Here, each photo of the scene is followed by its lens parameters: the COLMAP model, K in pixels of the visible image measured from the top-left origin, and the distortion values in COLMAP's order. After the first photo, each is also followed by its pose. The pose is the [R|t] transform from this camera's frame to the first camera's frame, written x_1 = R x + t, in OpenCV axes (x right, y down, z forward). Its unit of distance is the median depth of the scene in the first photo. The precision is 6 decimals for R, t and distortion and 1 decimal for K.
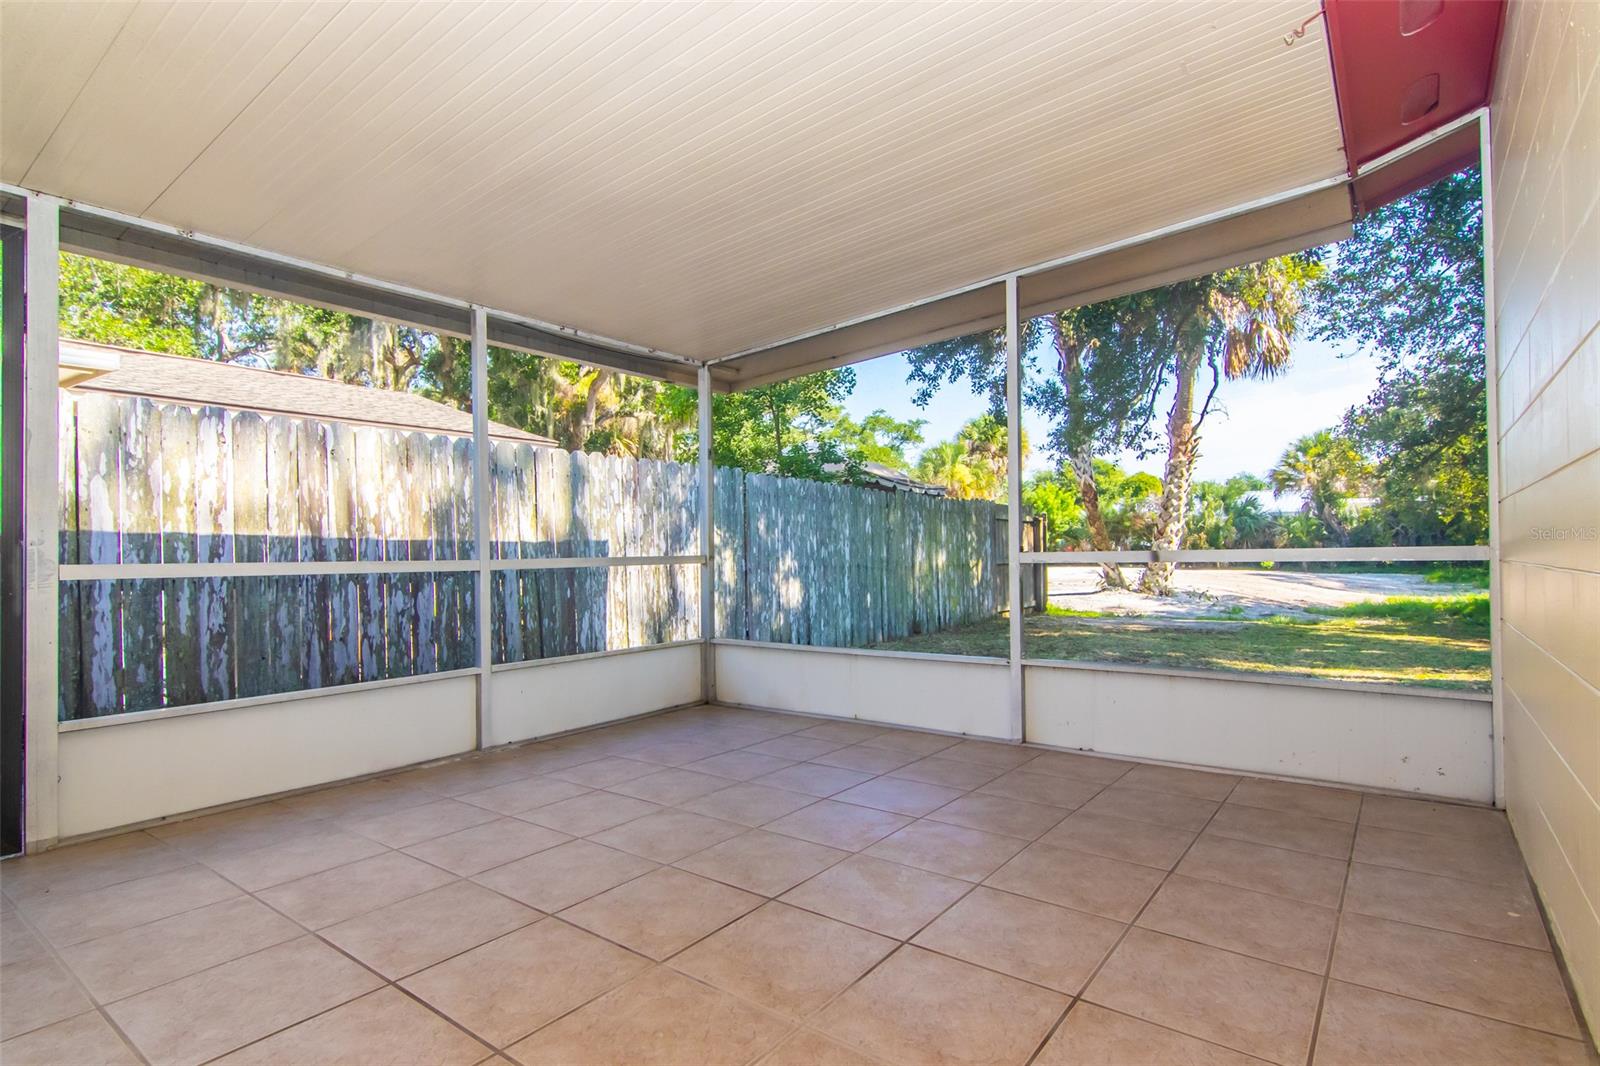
lens RADIAL K [[804.2, 0, 799.5], [0, 804.2, 542.7], [0, 0, 1]] dist [-0.005475, 0.003056]
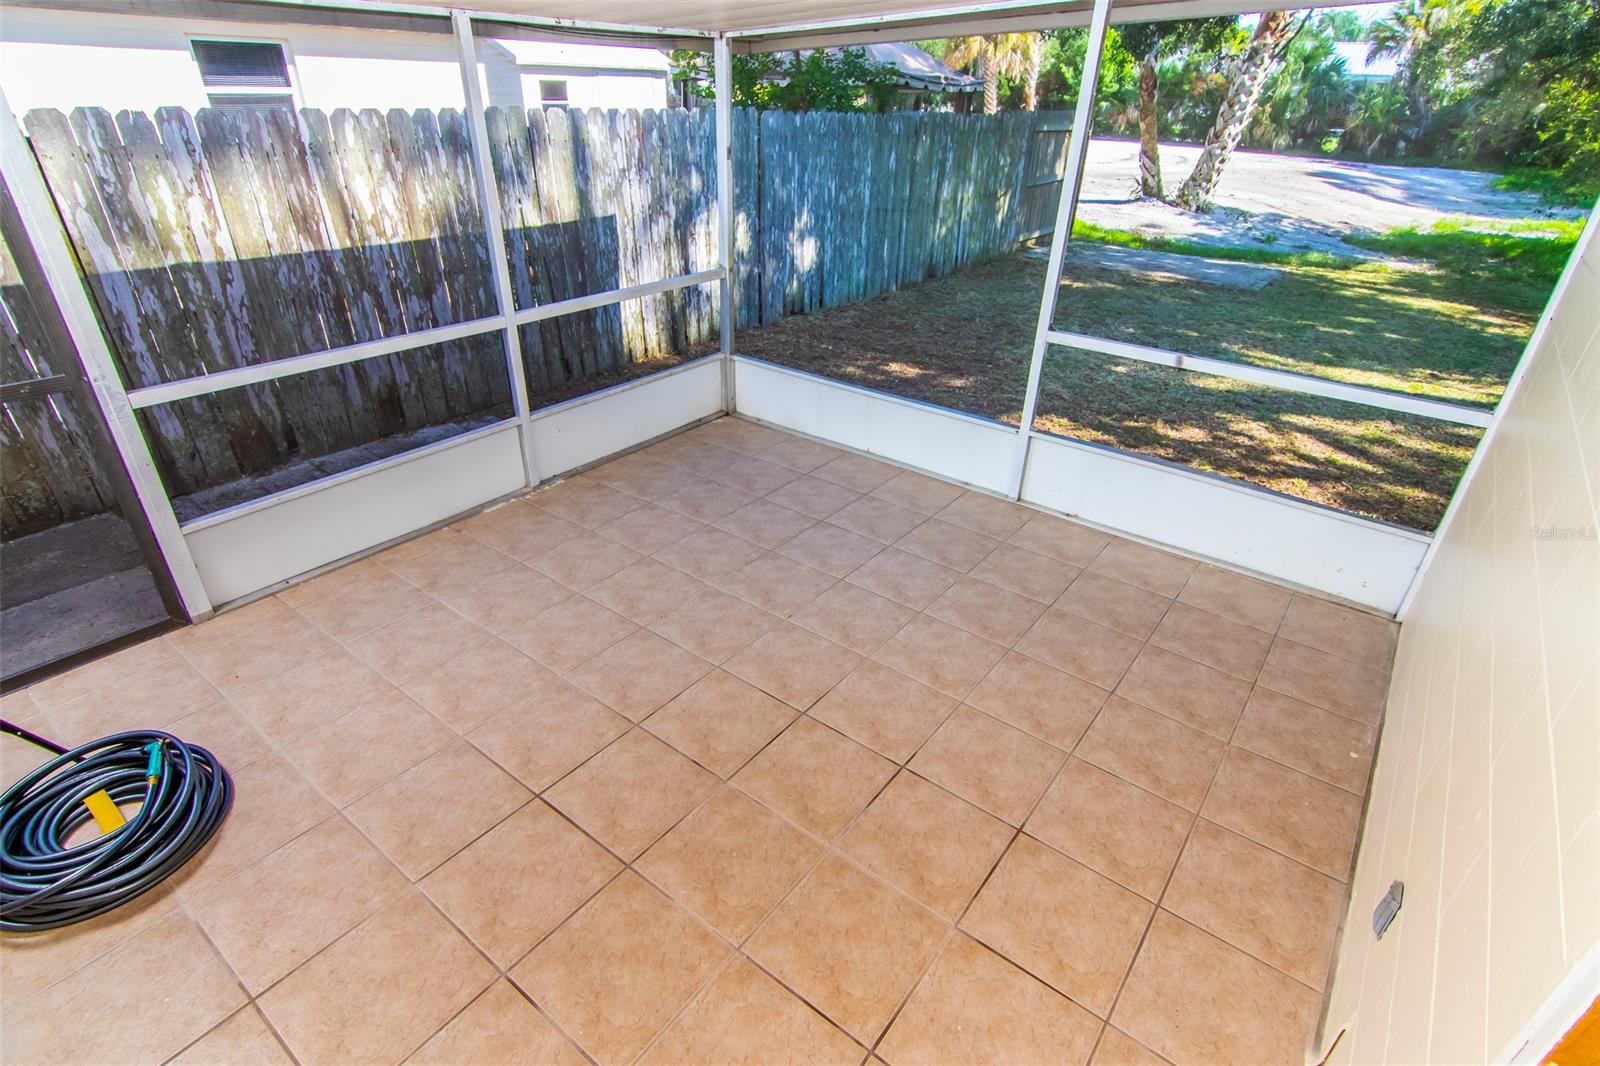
lens RADIAL K [[804.2, 0, 799.5], [0, 804.2, 542.7], [0, 0, 1]] dist [-0.005475, 0.003056]
pose [[0.999236, 0.036637, 0.013586, -0.018509], [-0.038471, 0.861539, 0.506232, -0.124021], [0.006842, -0.506368, 0.862290, 0.002753]]
